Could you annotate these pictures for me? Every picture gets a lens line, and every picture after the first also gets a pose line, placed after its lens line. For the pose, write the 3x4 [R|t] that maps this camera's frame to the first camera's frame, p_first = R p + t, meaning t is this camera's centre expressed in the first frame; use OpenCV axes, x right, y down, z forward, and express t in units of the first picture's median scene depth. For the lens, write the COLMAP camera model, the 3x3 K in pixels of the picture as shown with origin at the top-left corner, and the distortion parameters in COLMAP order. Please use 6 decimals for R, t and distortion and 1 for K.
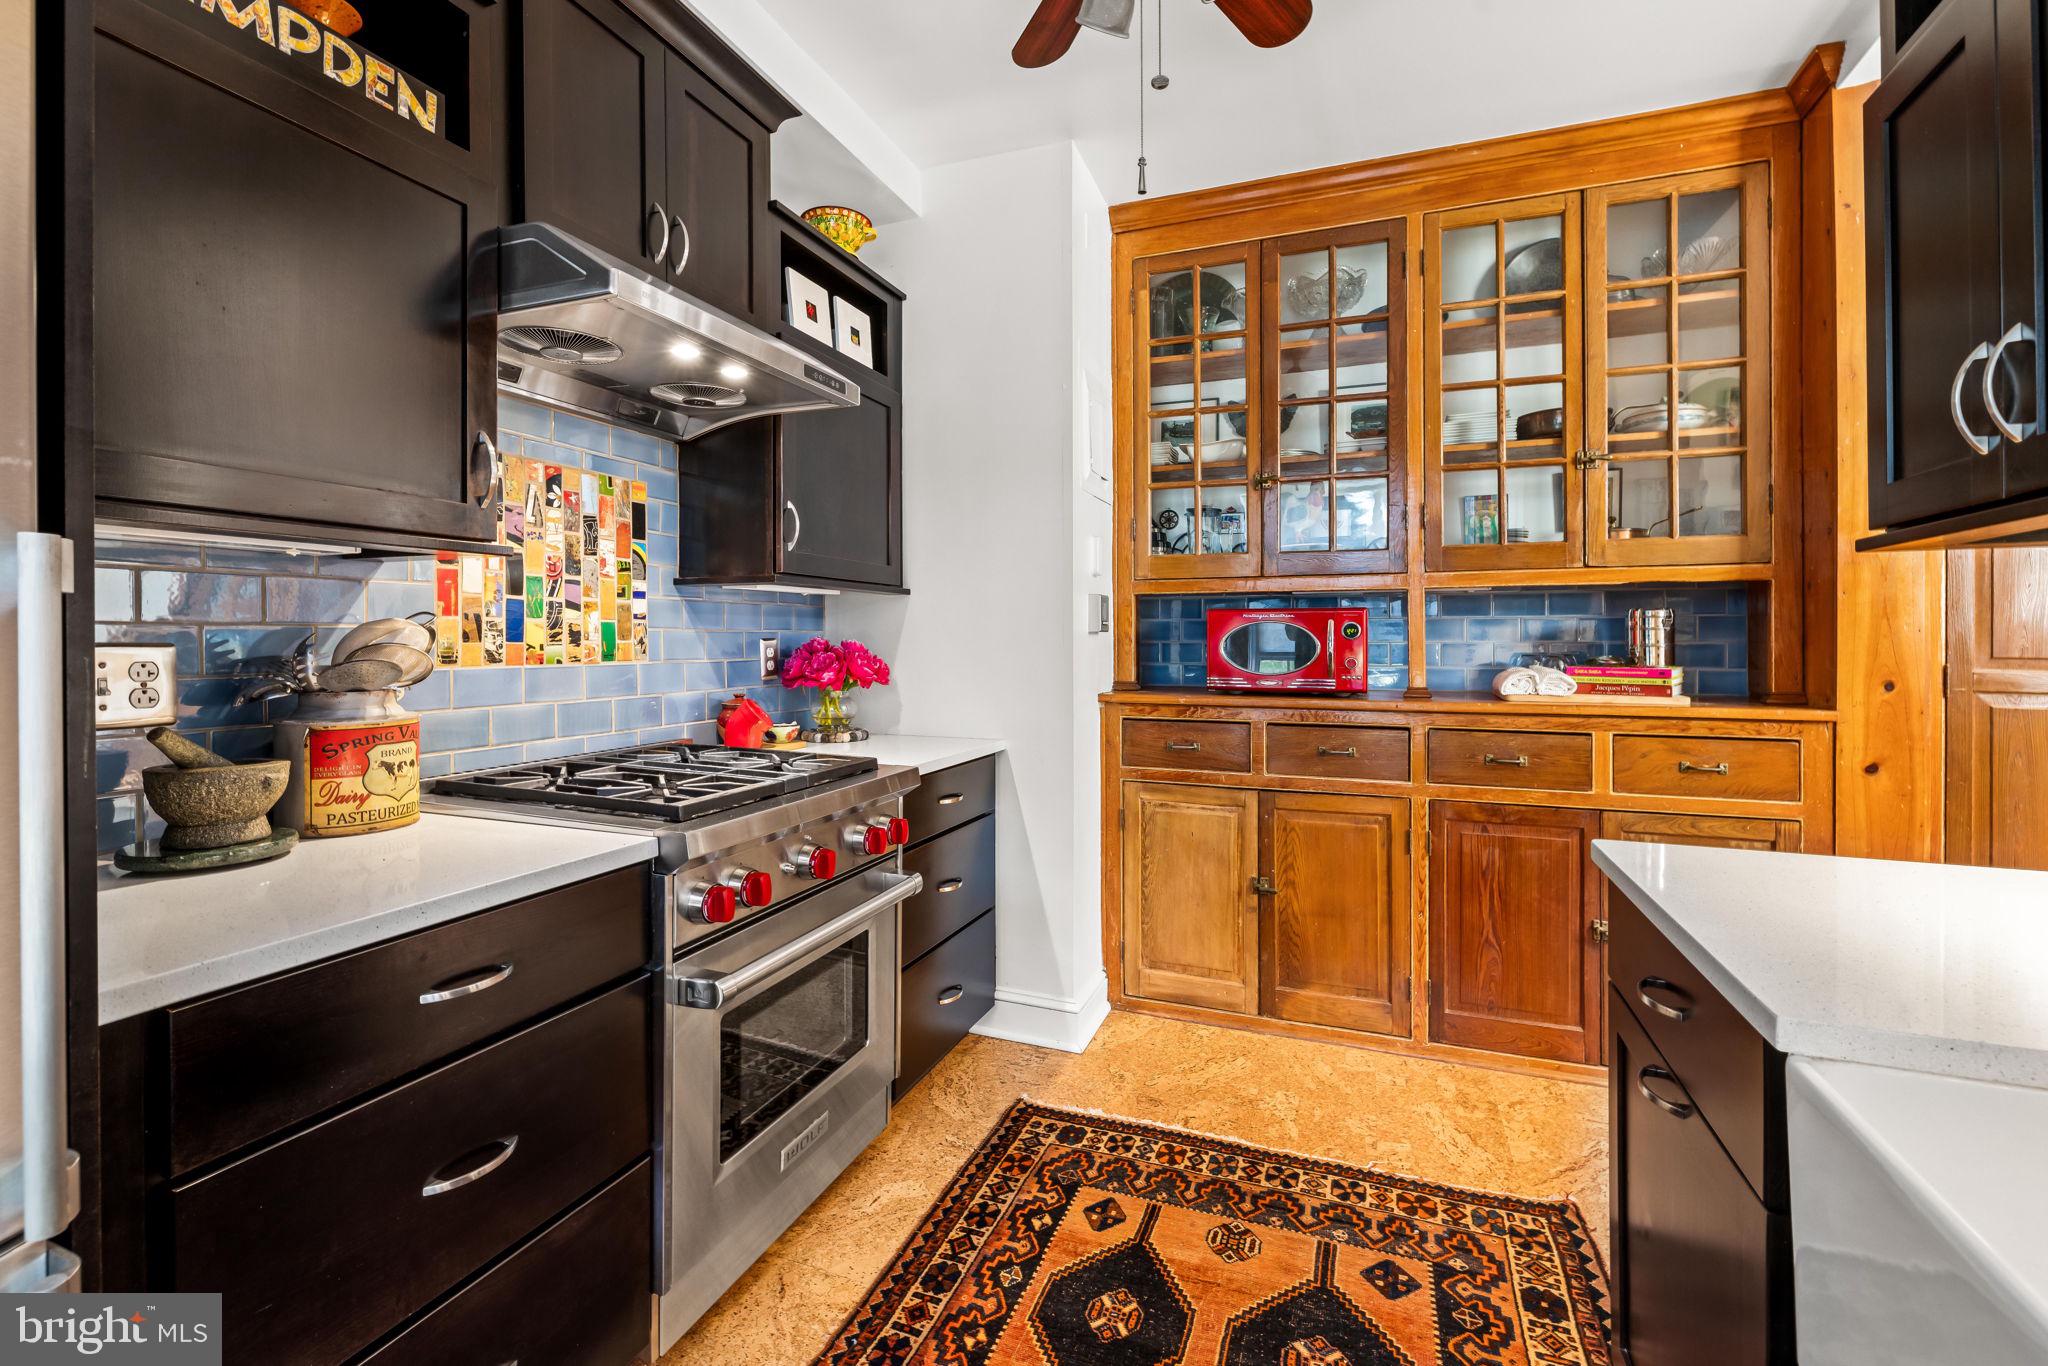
lens RADIAL K [[897.9, 0, 1029.0], [0, 897.9, 636.3], [0, 0, 1]] dist [-0.003307, 0.001526]
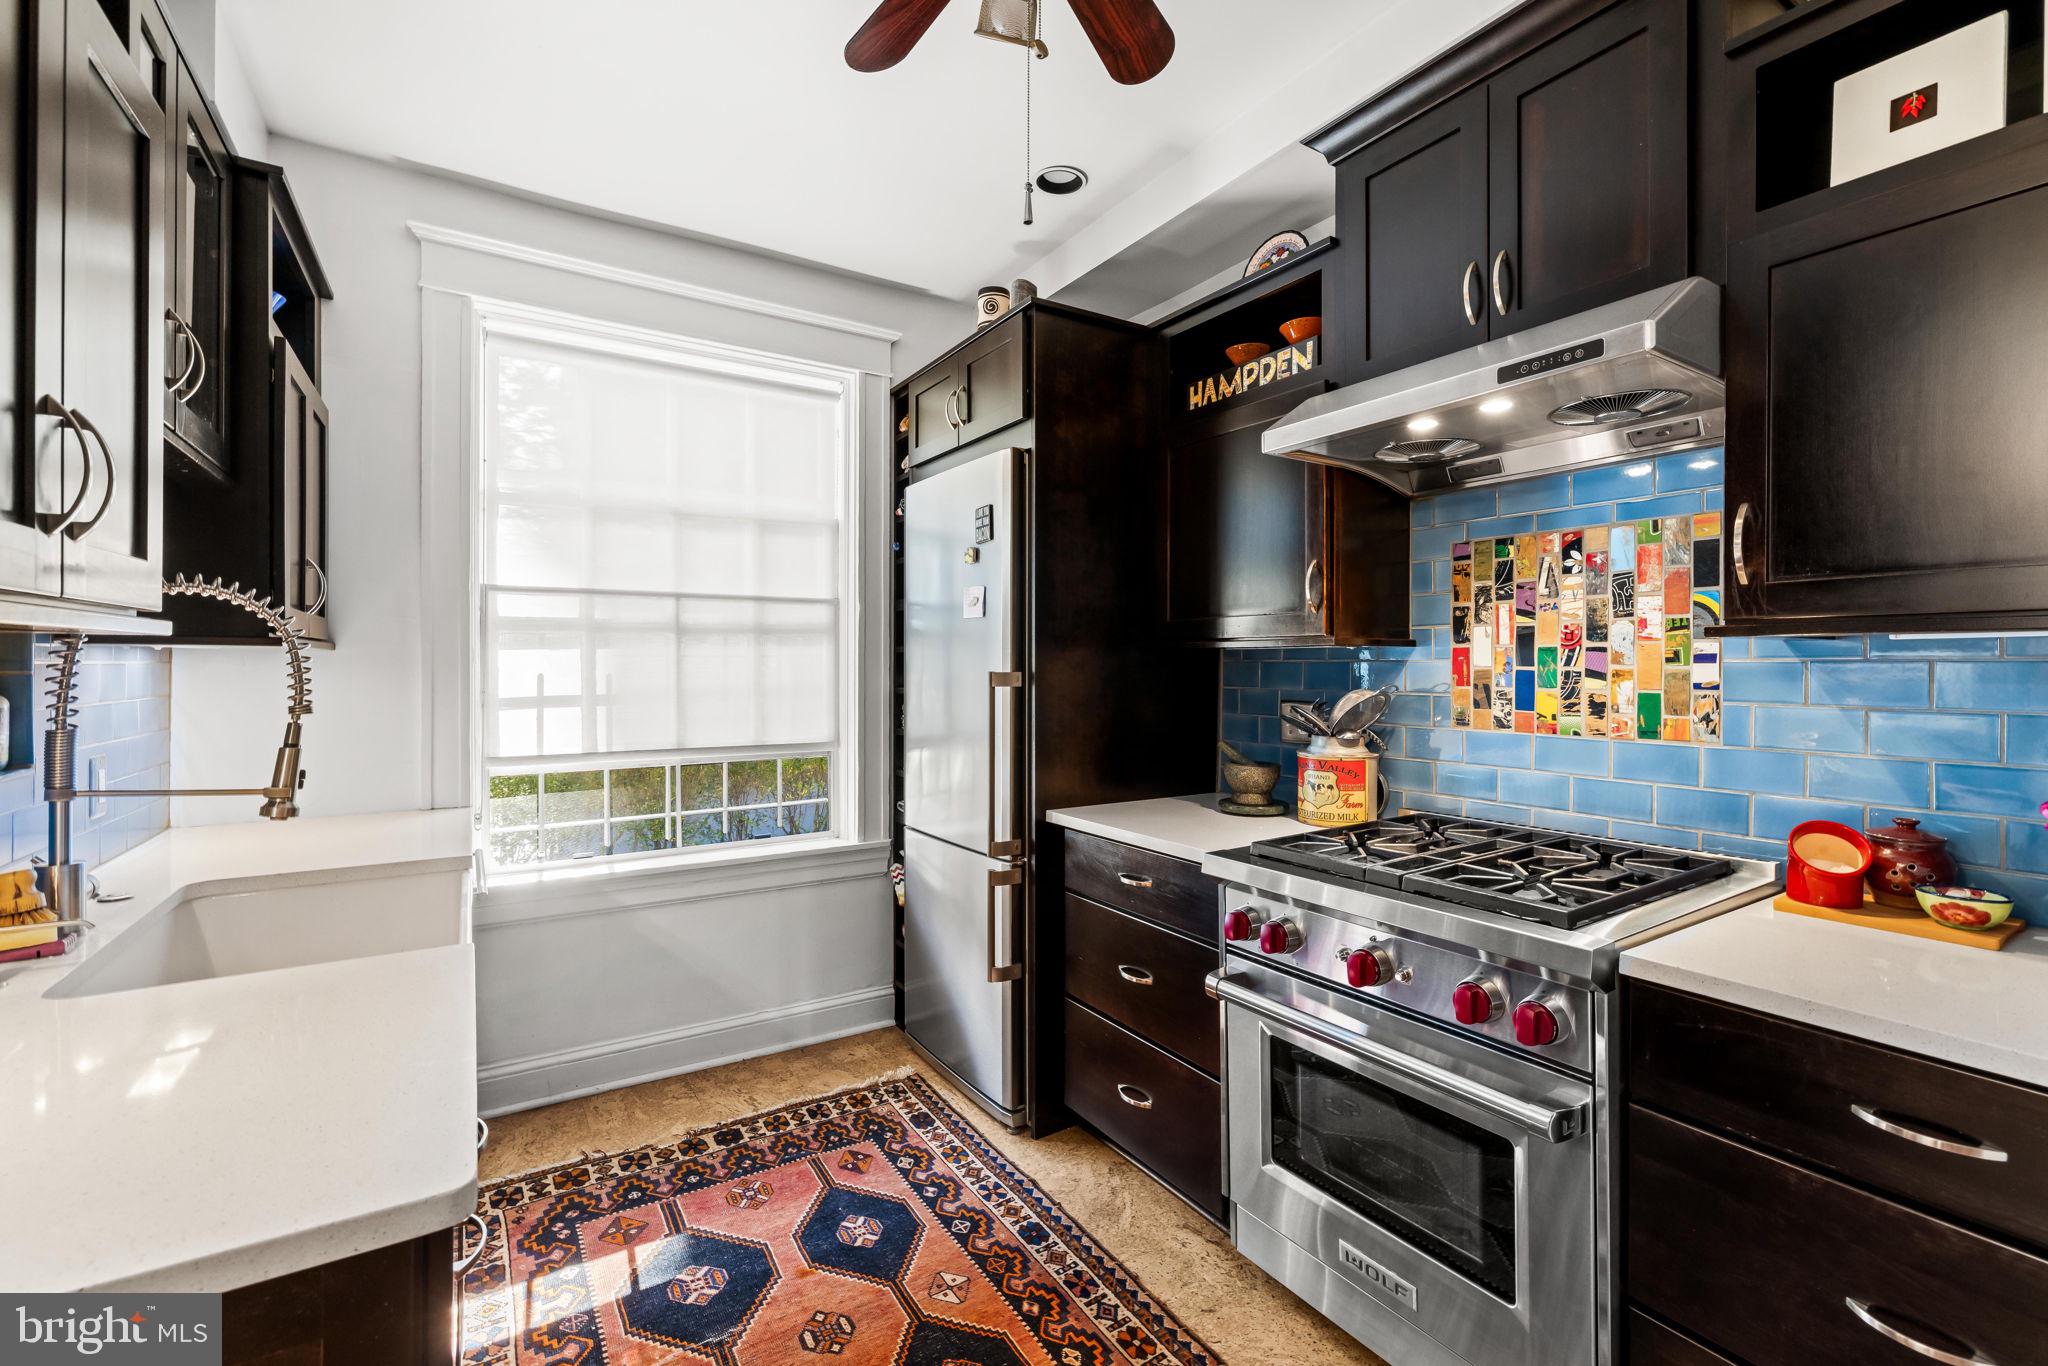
lens RADIAL K [[897.9, 0, 1020.6], [0, 897.9, 668.2], [0, 0, 1]] dist [-0.003307, 0.001526]
pose [[-0.604667, -0.003138, -0.796472, 0.597237], [-0.005349, 0.999986, 0.000121, -0.038265], [0.796461, 0.004333, -0.604675, 1.098476]]
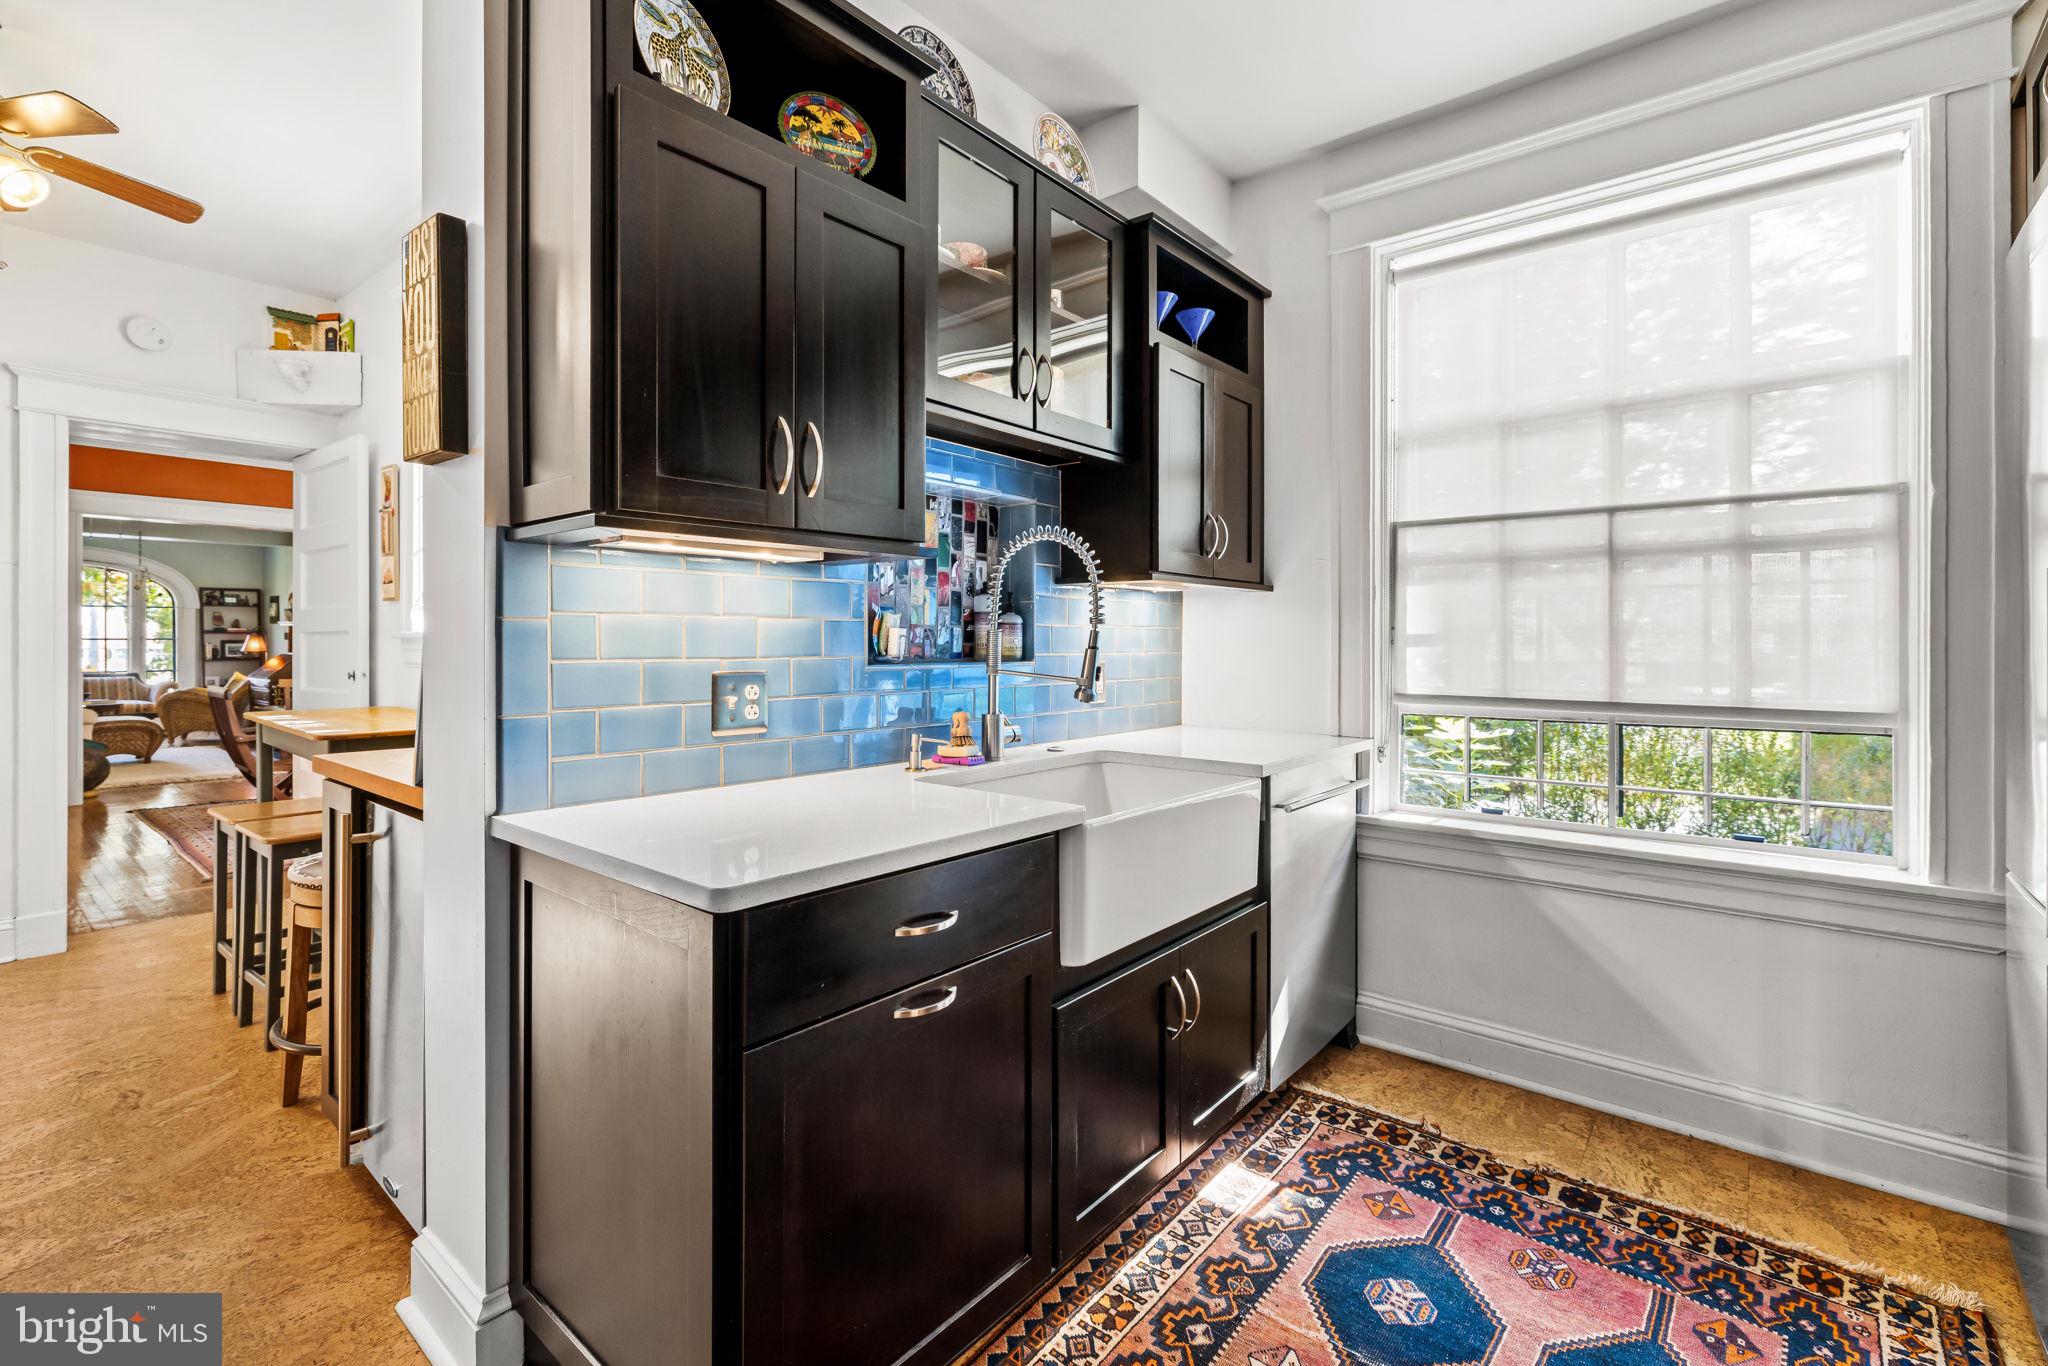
lens RADIAL K [[897.9, 0, 968.5], [0, 897.9, 635.9], [0, 0, 1]] dist [-0.003307, 0.001526]
pose [[-0.940493, -0.009345, 0.339686, 0.138485], [-0.009794, 0.999952, 0.000392, 0.020421], [-0.339673, -0.002958, -0.940539, 1.148891]]
